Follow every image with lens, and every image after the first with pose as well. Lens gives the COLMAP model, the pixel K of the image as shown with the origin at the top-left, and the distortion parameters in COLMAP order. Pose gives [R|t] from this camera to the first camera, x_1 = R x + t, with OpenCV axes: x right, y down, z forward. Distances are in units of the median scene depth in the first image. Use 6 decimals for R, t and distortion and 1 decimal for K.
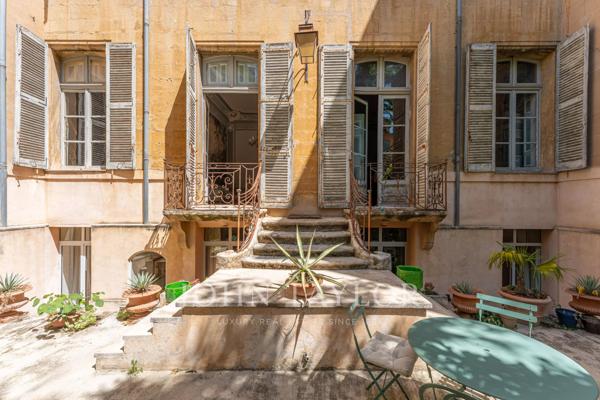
lens RADIAL K [[258.0, 0, 299.6], [0, 258.0, 209.3], [0, 0, 1]] dist [0.029131, 0.000071]
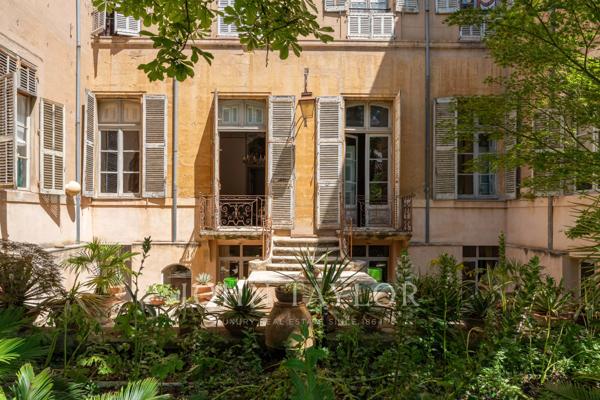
lens RADIAL K [[457.3, 0, 295.9], [0, 457.3, 221.7], [0, 0, 1]] dist [0.000502, 0.001303]
pose [[0.998662, 0.000571, 0.051714, -0.131364], [-0.000677, 0.999998, 0.002043, -0.043772], [-0.051713, -0.002075, 0.998660, -1.147887]]
